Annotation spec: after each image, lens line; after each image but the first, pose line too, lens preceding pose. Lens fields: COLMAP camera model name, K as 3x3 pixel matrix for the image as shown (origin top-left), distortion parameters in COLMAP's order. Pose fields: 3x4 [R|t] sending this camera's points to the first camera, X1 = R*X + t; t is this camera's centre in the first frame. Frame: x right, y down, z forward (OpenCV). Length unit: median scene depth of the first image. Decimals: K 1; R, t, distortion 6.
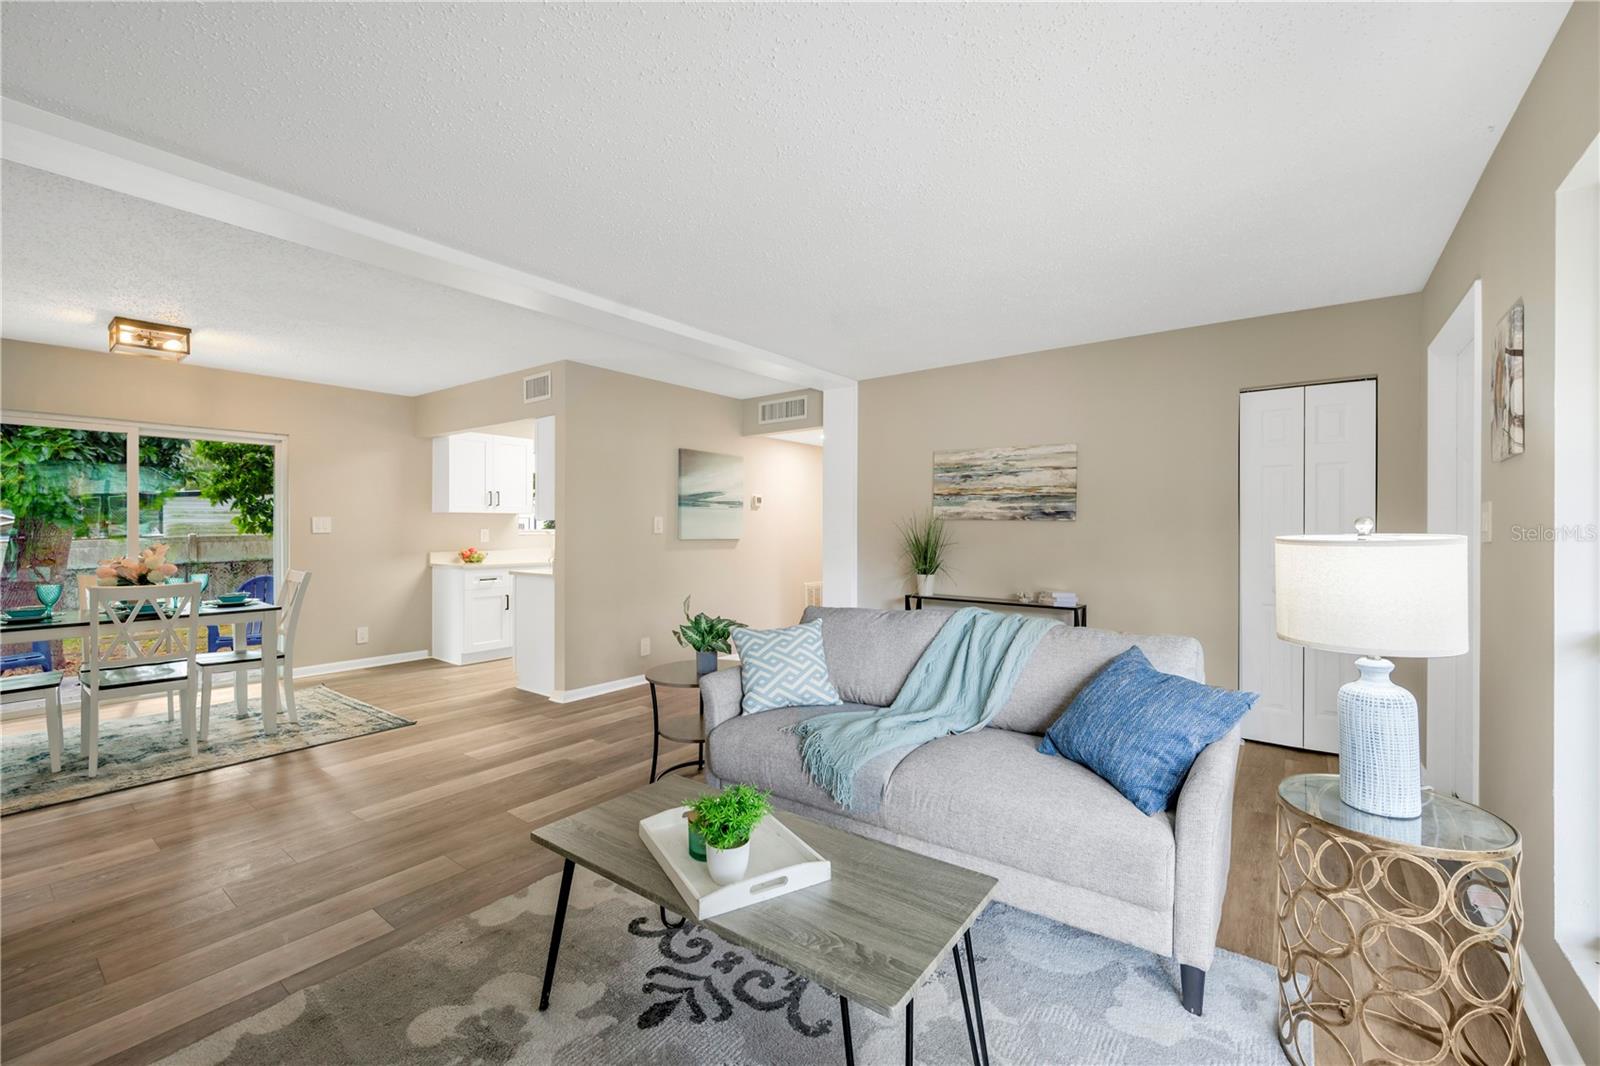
lens RADIAL K [[652.3, 0, 801.8], [0, 652.3, 530.2], [0, 0, 1]] dist [-0.000542, -0.000285]
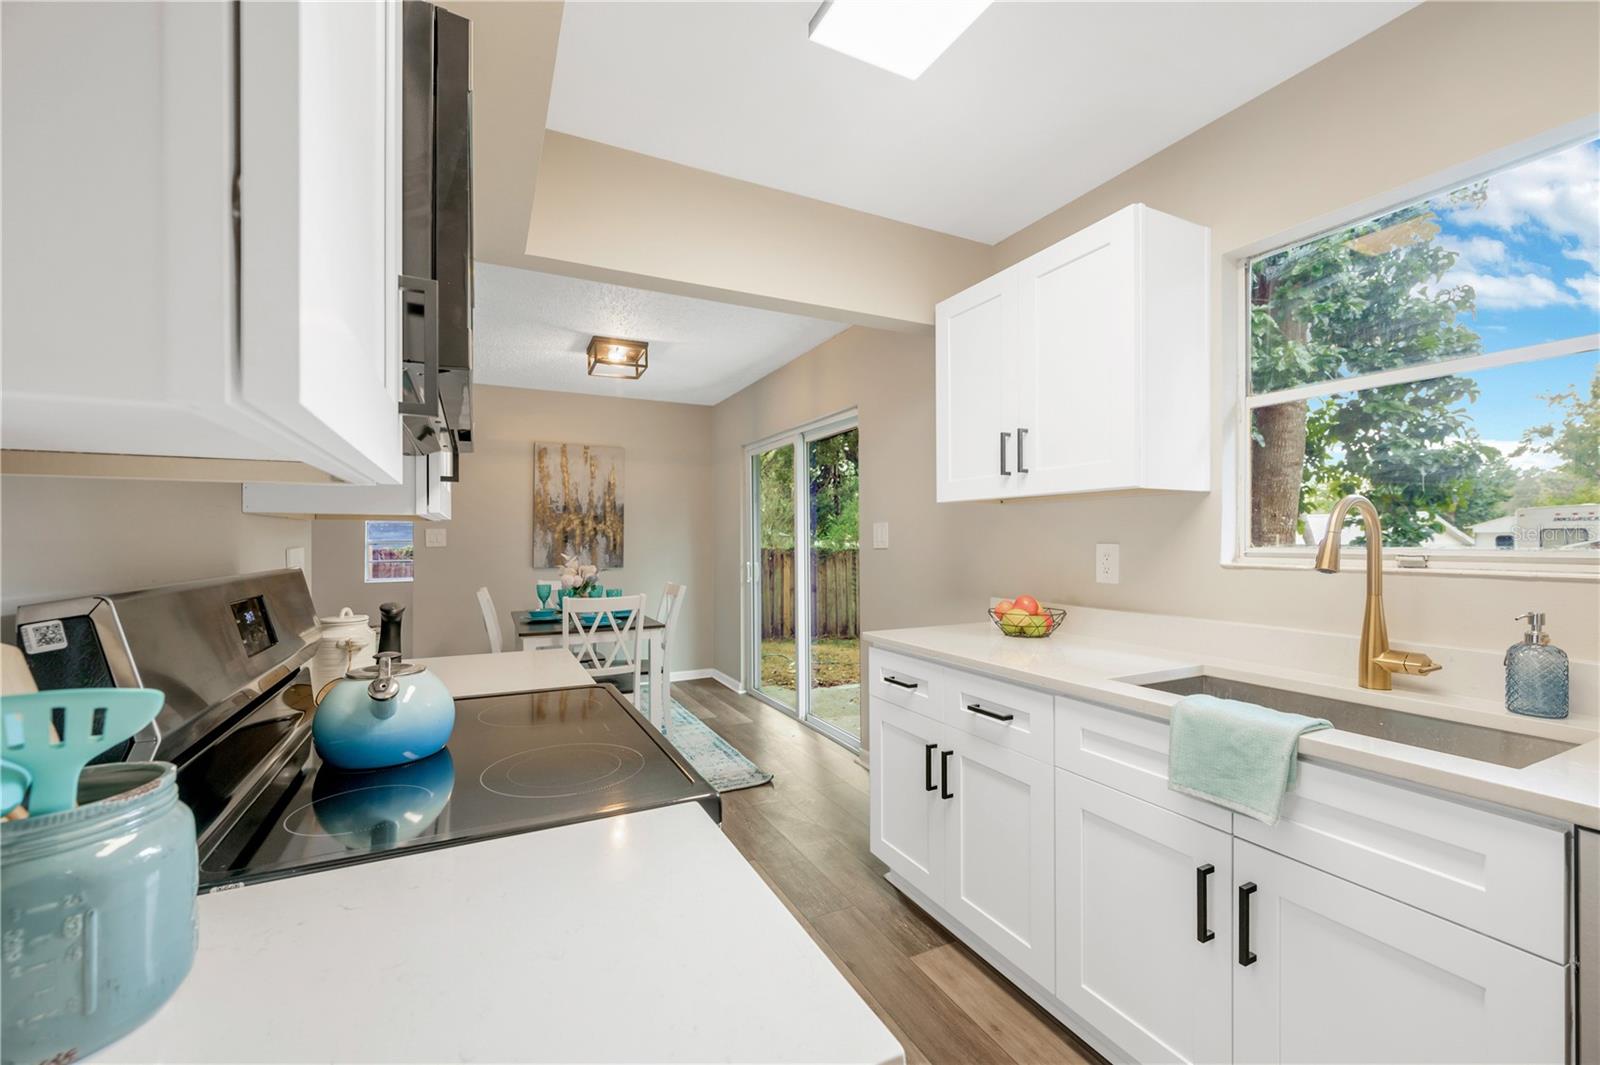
lens RADIAL K [[652.3, 0, 800.3], [0, 652.3, 541.6], [0, 0, 1]] dist [-0.000542, -0.000285]
pose [[-0.431477, 0.001433, -0.902123, -0.145430], [0.001347, 0.999999, 0.000944, -0.003873], [0.902123, -0.000808, -0.431479, 1.216949]]
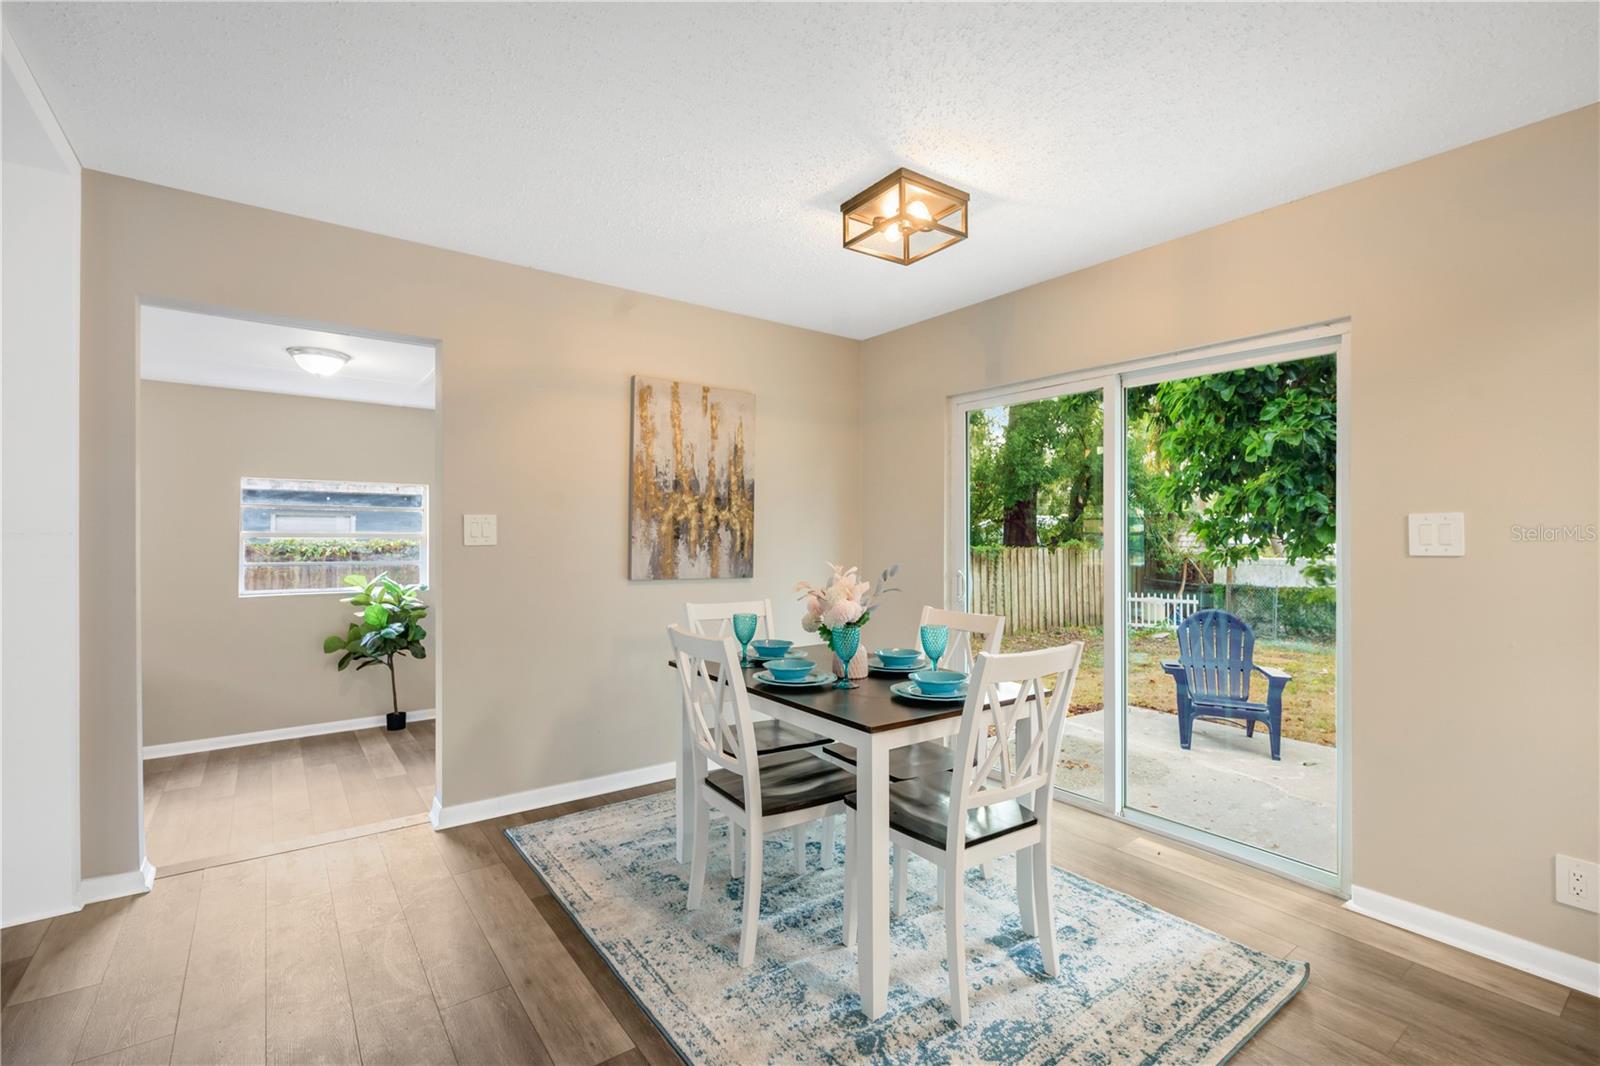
lens RADIAL K [[715.9, 0, 804.4], [0, 715.9, 535.5], [0, 0, 1]] dist [0.002106, 0.000315]
pose [[-0.260169, -0.003900, -0.965555, -0.256148], [-0.006223, 0.999978, -0.002362, -0.004532], [0.965543, 0.005394, -0.260188, 0.772552]]
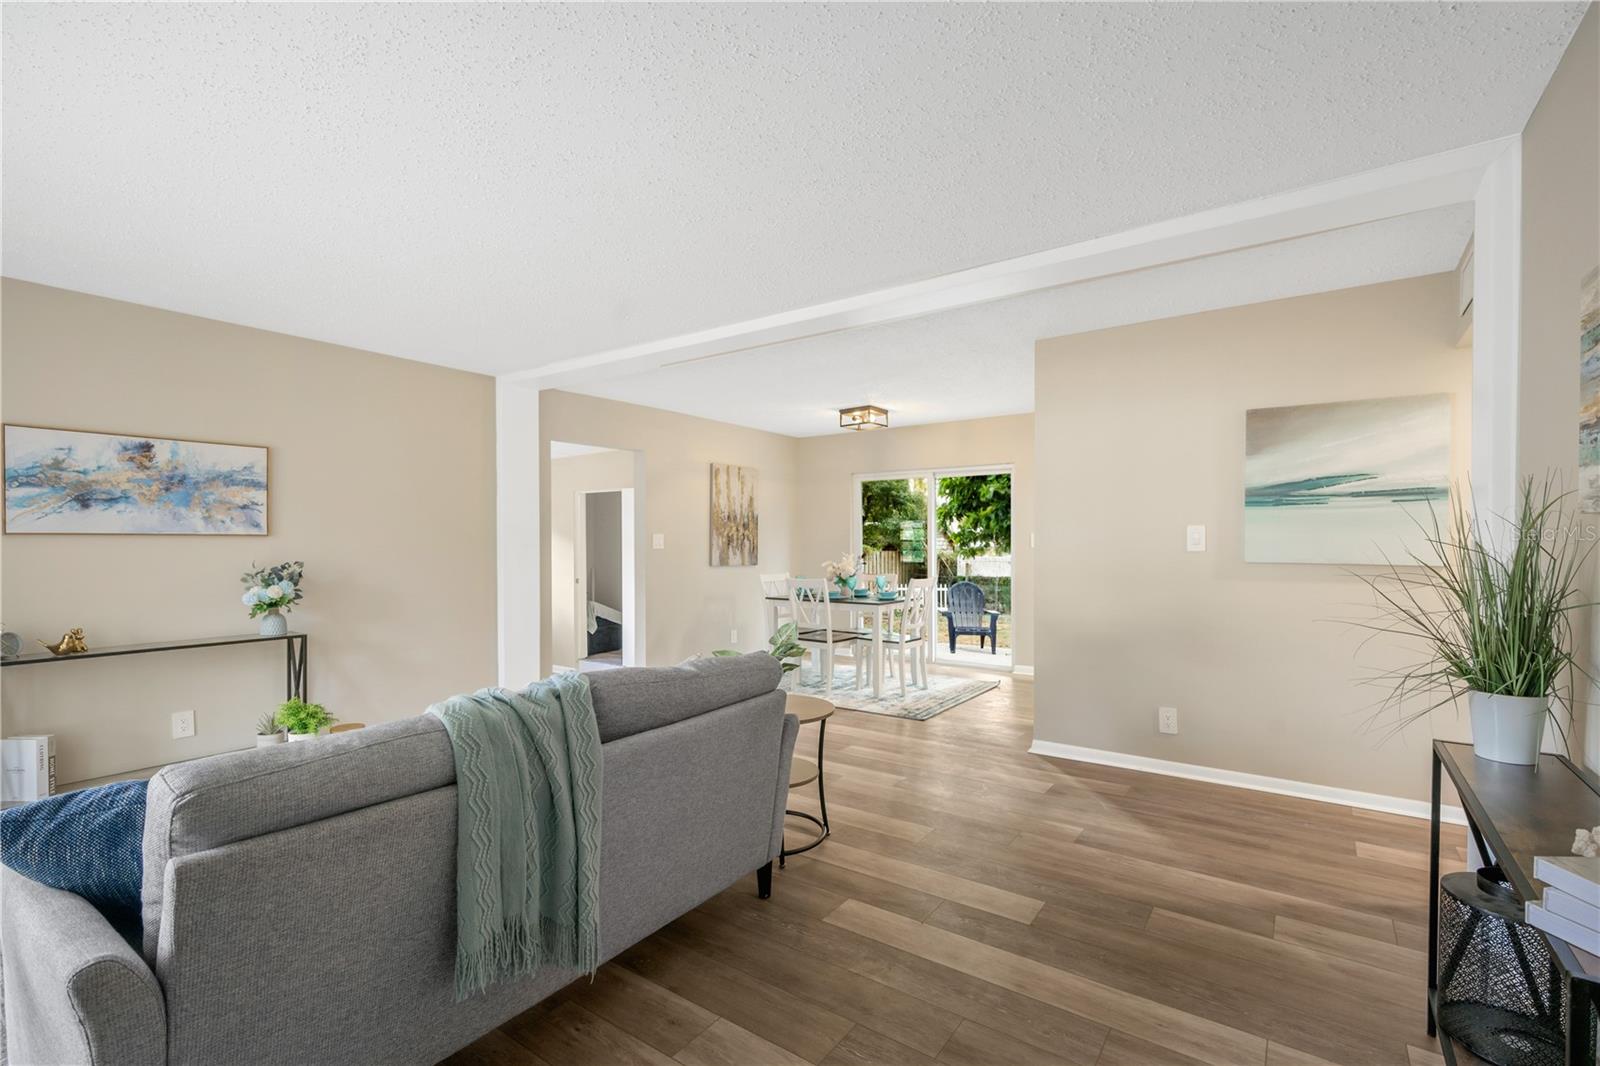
lens RADIAL K [[715.9, 0, 792.4], [0, 715.9, 564.0], [0, 0, 1]] dist [0.002106, 0.000315]
pose [[0.038177, 0.027404, -0.998895, 0.452937], [0.002583, 0.999618, 0.027522, -0.003329], [0.999268, -0.003630, 0.038092, 0.550430]]
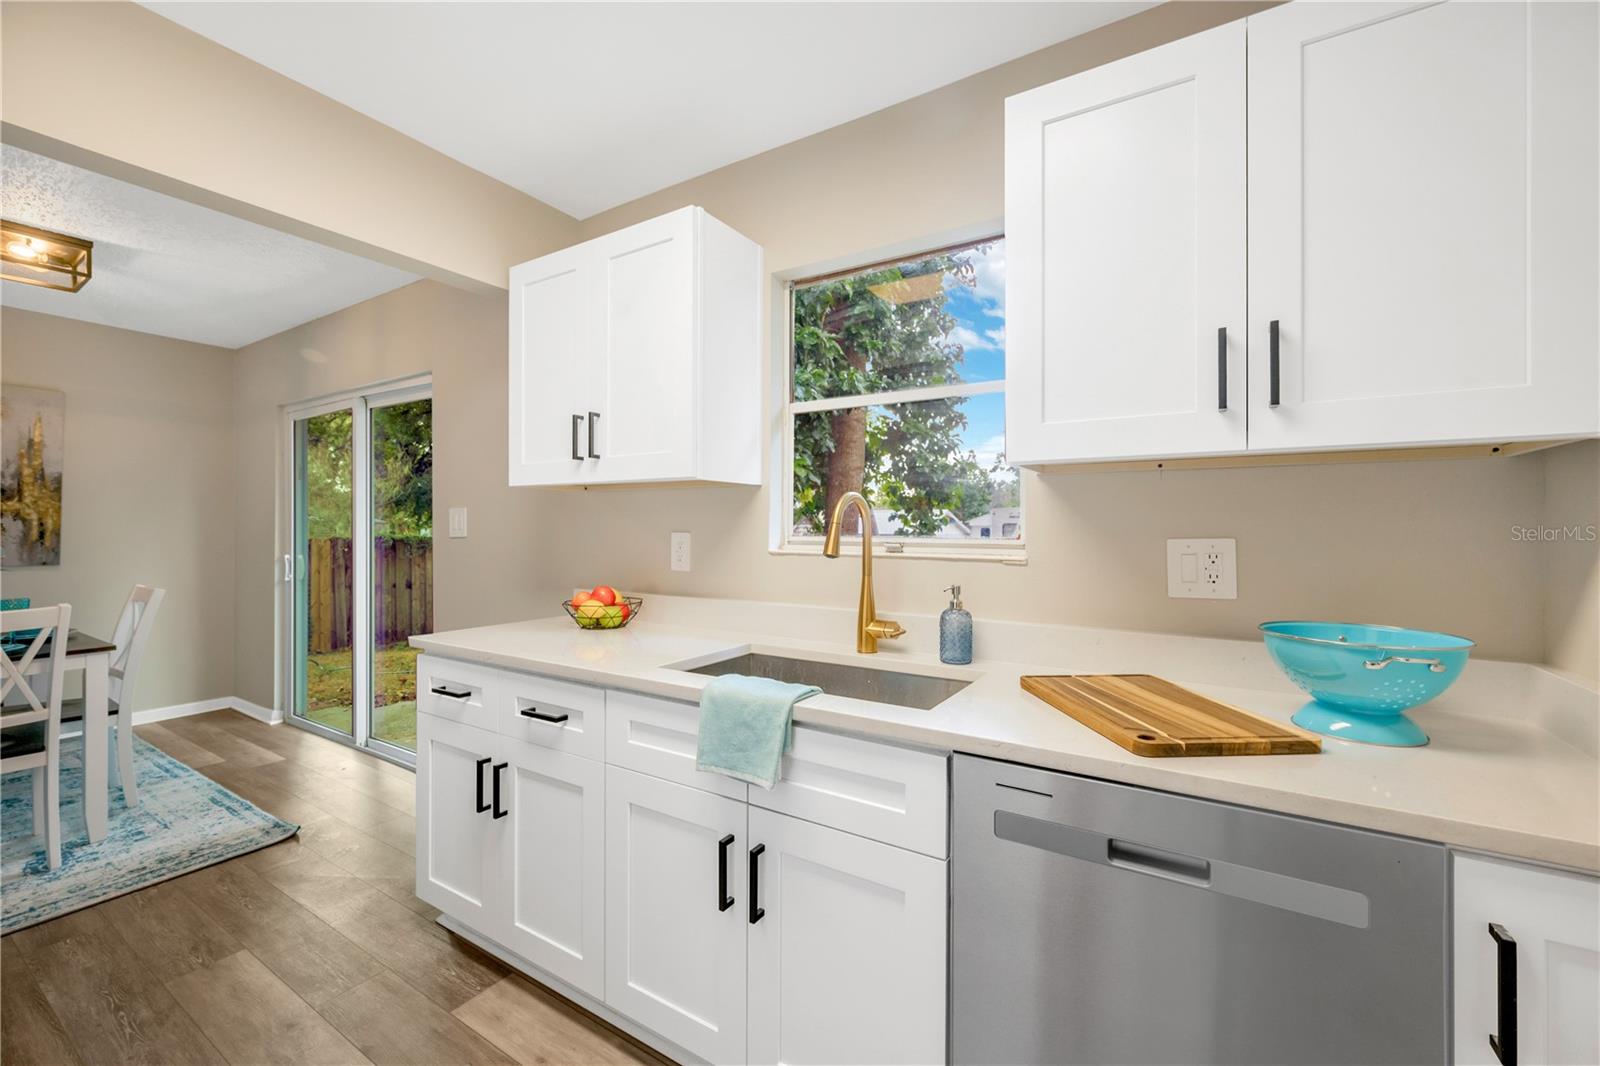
lens RADIAL K [[652.3, 0, 805.2], [0, 652.3, 526.7], [0, 0, 1]] dist [-0.000542, -0.000285]
pose [[0.102170, -0.005504, -0.994752, -0.168851], [-0.004261, 0.999973, -0.005970, -0.003562], [0.994758, 0.004848, 0.102143, 1.250529]]
